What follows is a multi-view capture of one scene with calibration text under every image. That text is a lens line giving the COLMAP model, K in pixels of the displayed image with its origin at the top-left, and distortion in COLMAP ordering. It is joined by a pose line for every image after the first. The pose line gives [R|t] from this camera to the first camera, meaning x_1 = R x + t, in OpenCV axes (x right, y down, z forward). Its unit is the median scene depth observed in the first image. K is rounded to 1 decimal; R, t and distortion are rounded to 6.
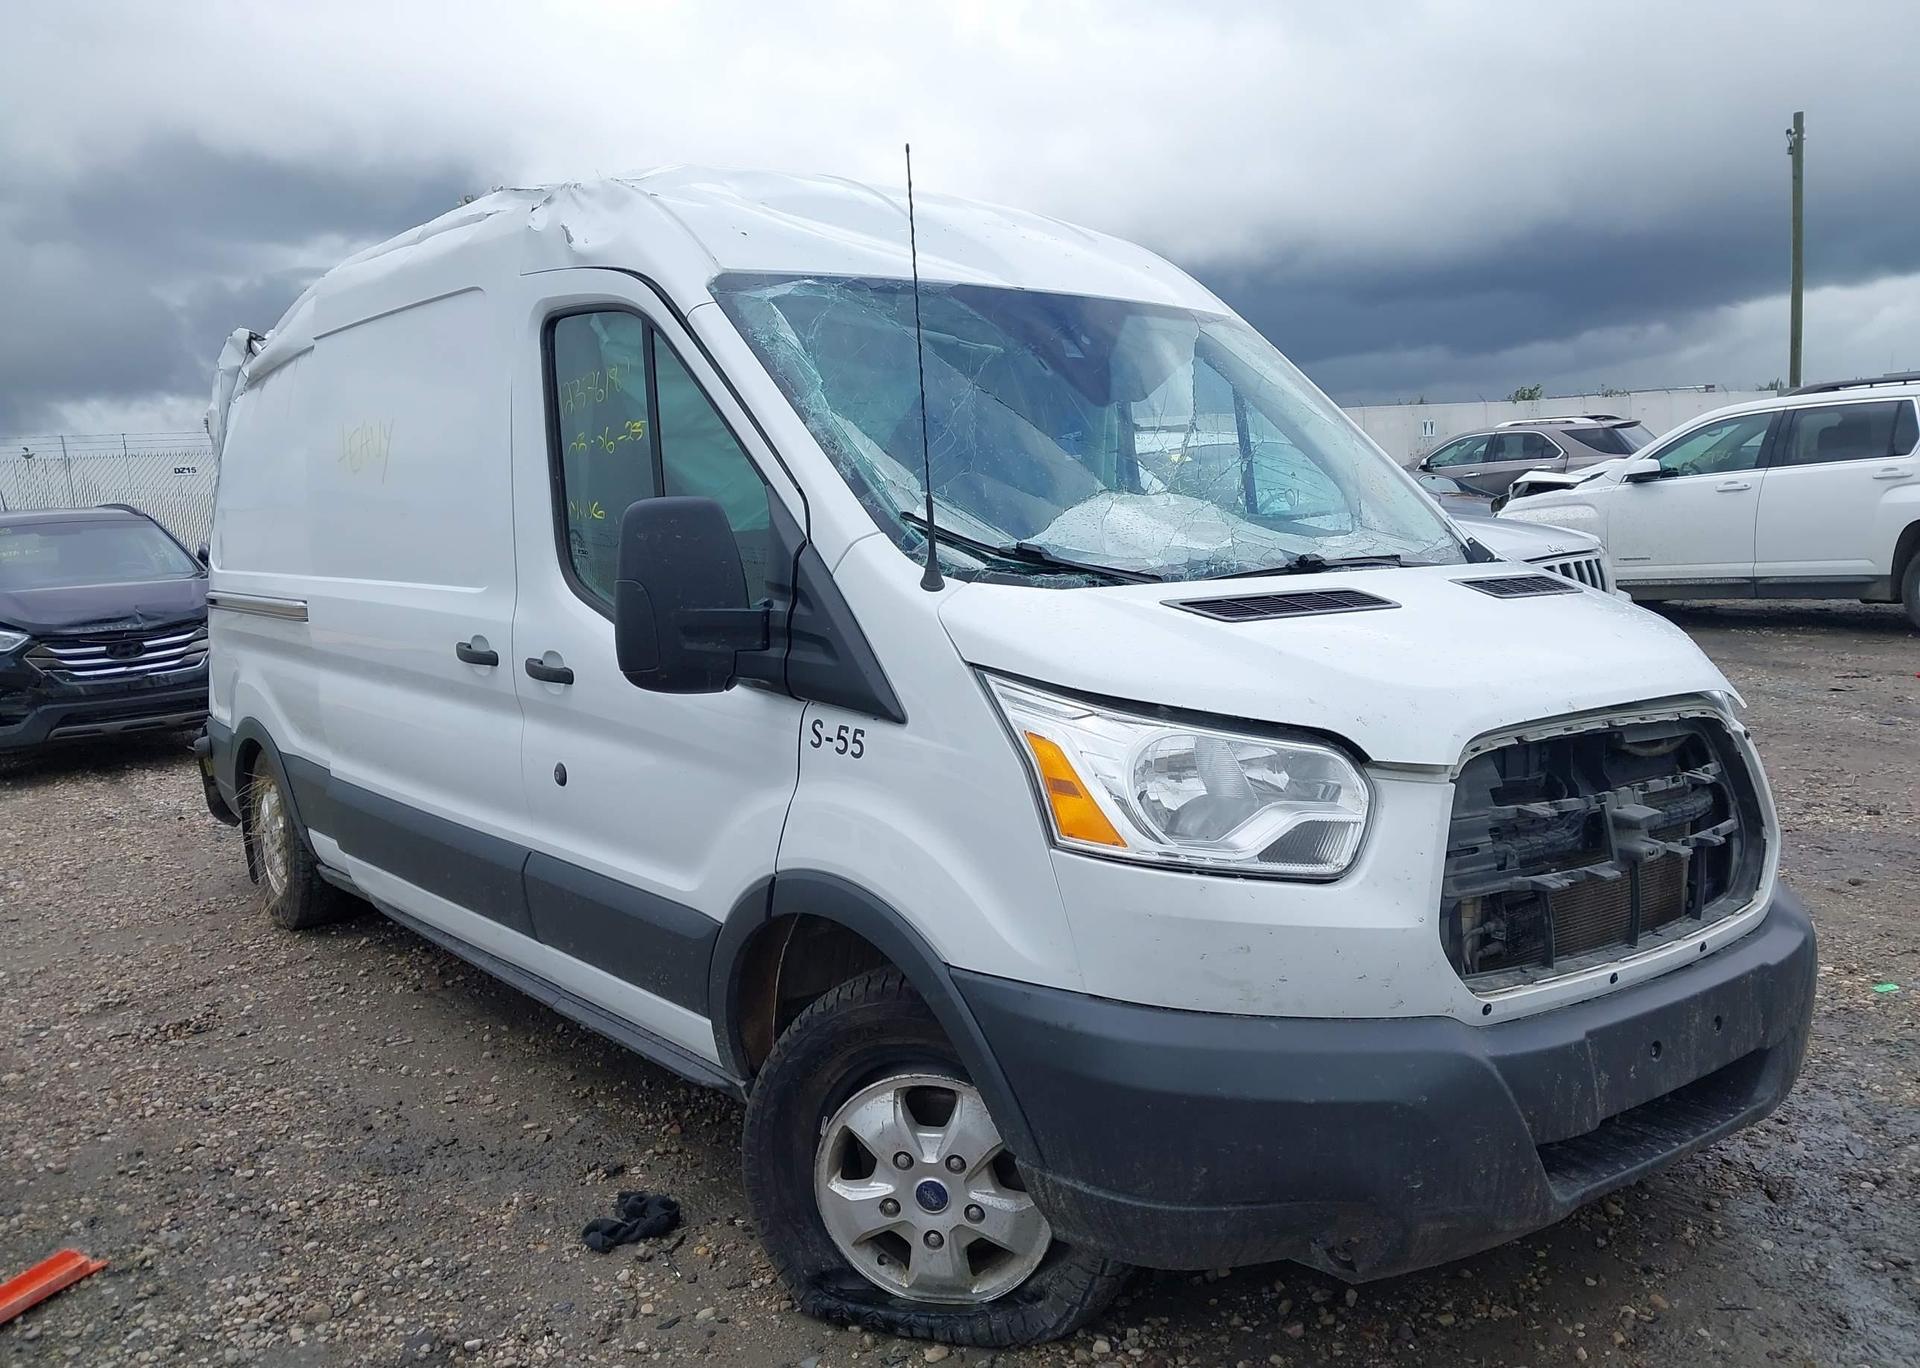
lens RADIAL K [[1499.8, 0, 941.3], [0, 1499.8, 687.7], [0, 0, 1]] dist [0.041429, -0.045787]
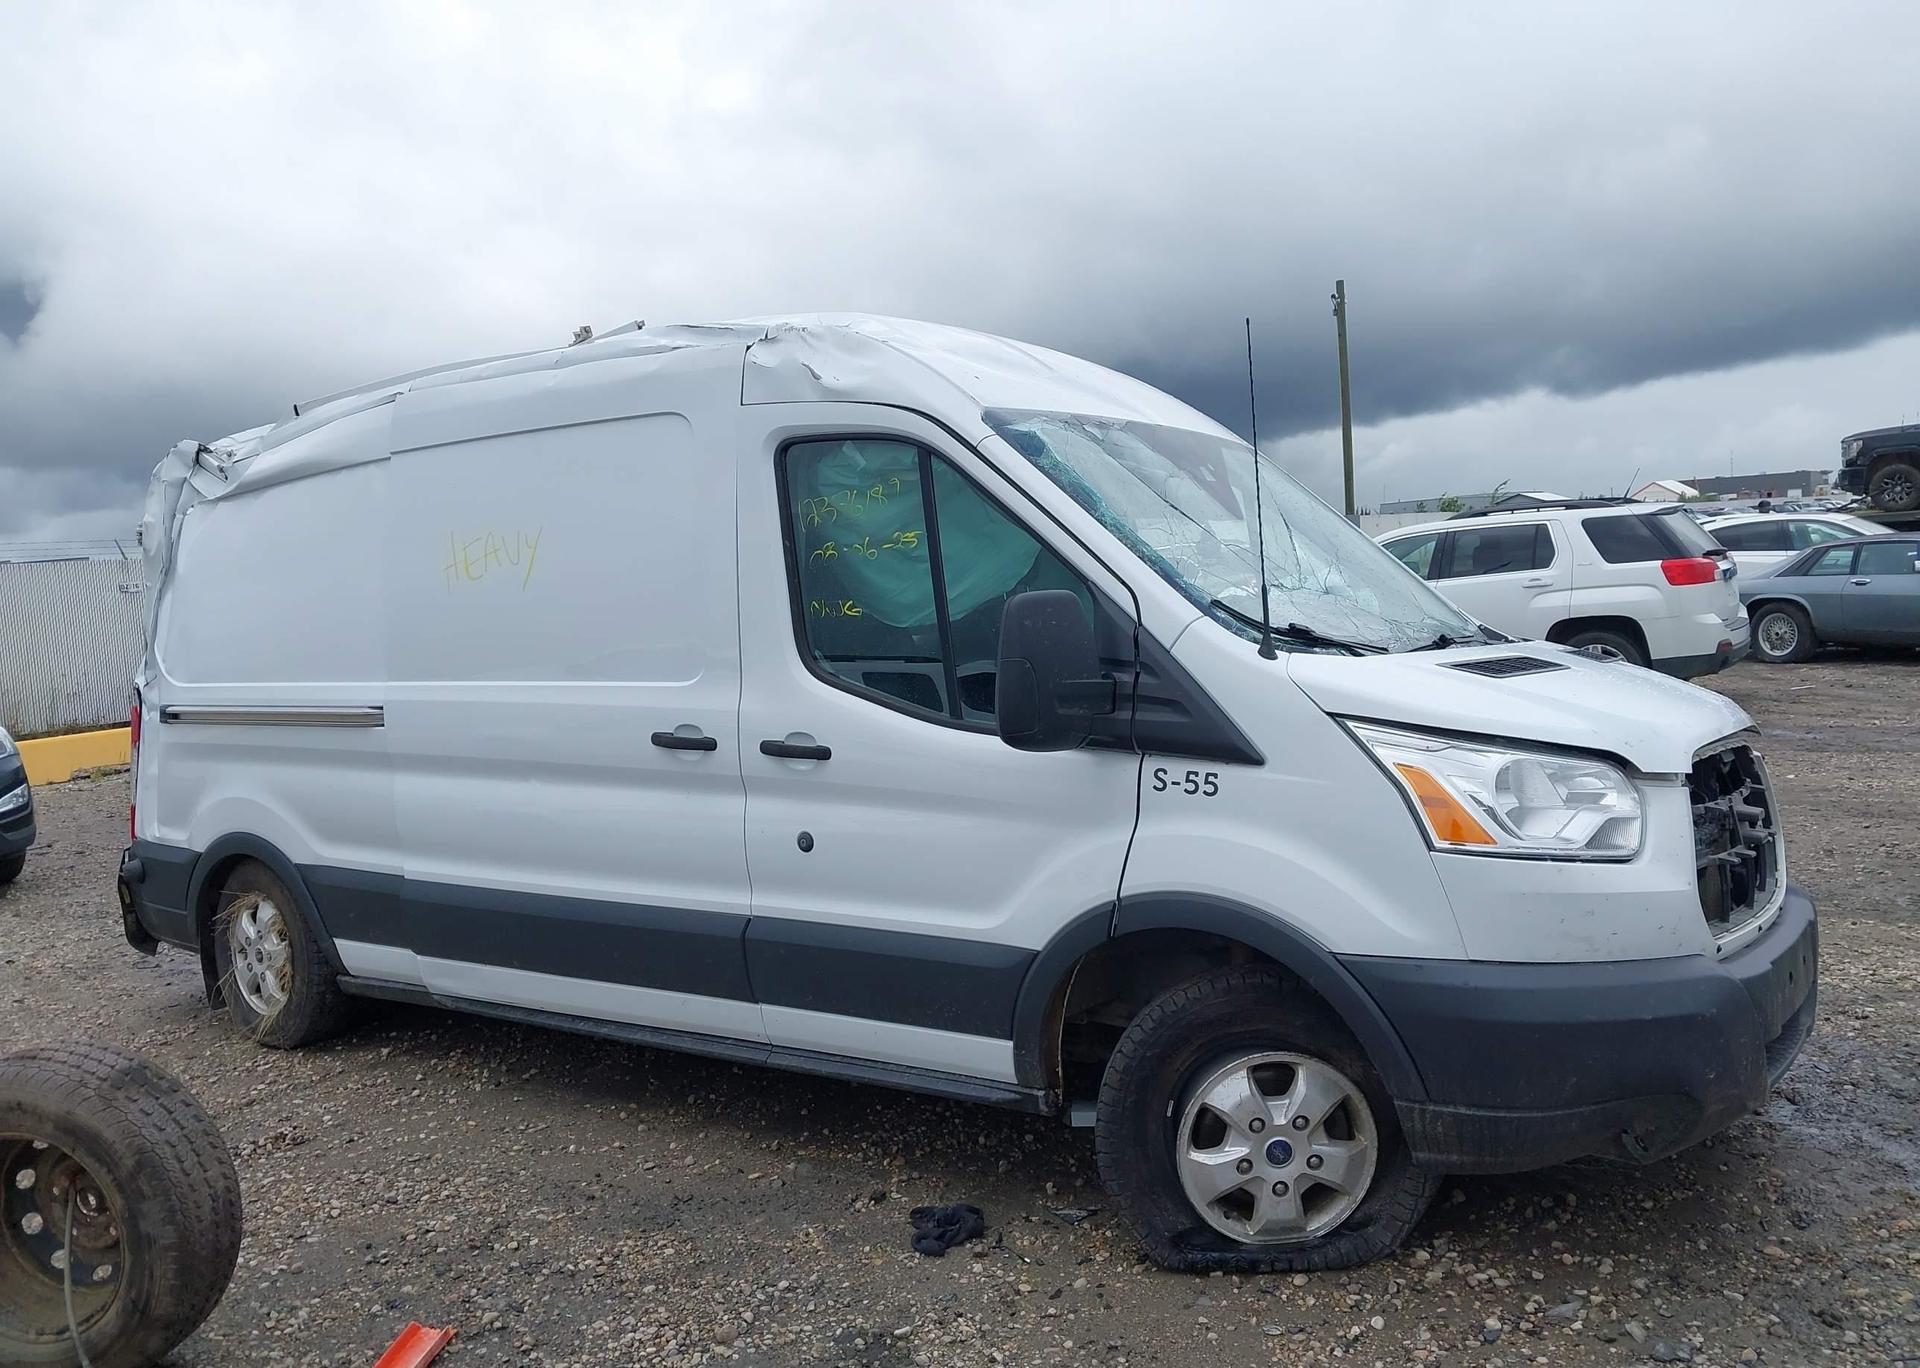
lens RADIAL K [[1499.8, 0, 947.9], [0, 1499.8, 680.2], [0, 0, 1]] dist [0.041429, -0.045787]
pose [[0.964378, -0.022140, 0.263598, -0.573176], [0.043981, 0.996042, -0.077244, 0.036487], [-0.260845, 0.086086, 0.961535, -0.143106]]
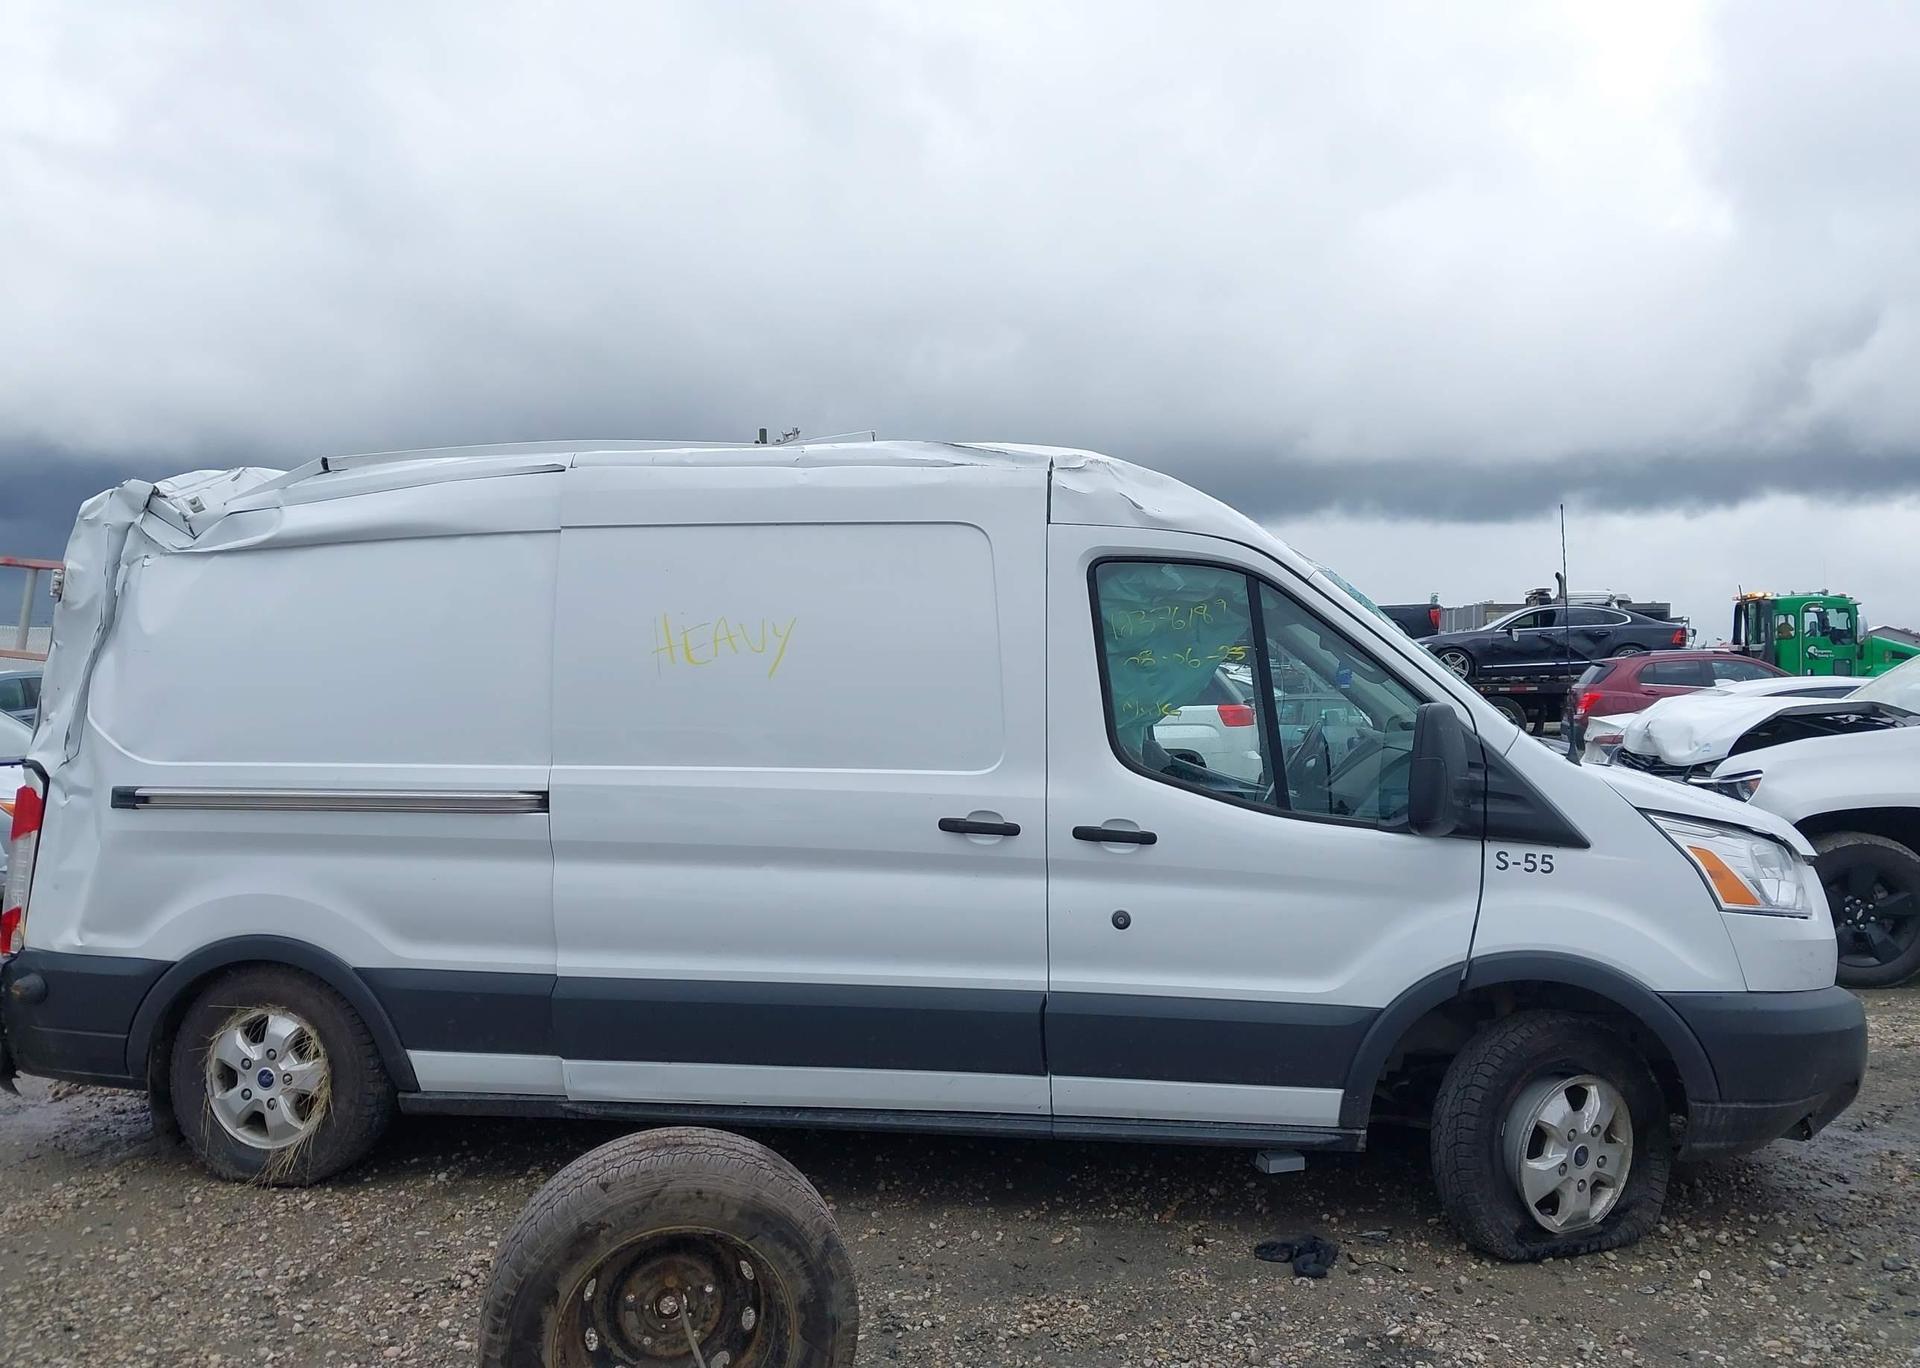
lens RADIAL K [[1499.8, 0, 968.6], [0, 1499.8, 671.8], [0, 0, 1]] dist [0.041429, -0.045787]
pose [[0.755566, 0.054534, 0.652799, -1.517474], [0.051065, 0.988593, -0.141690, 0.030338], [-0.653079, 0.140391, 0.744163, 0.179697]]
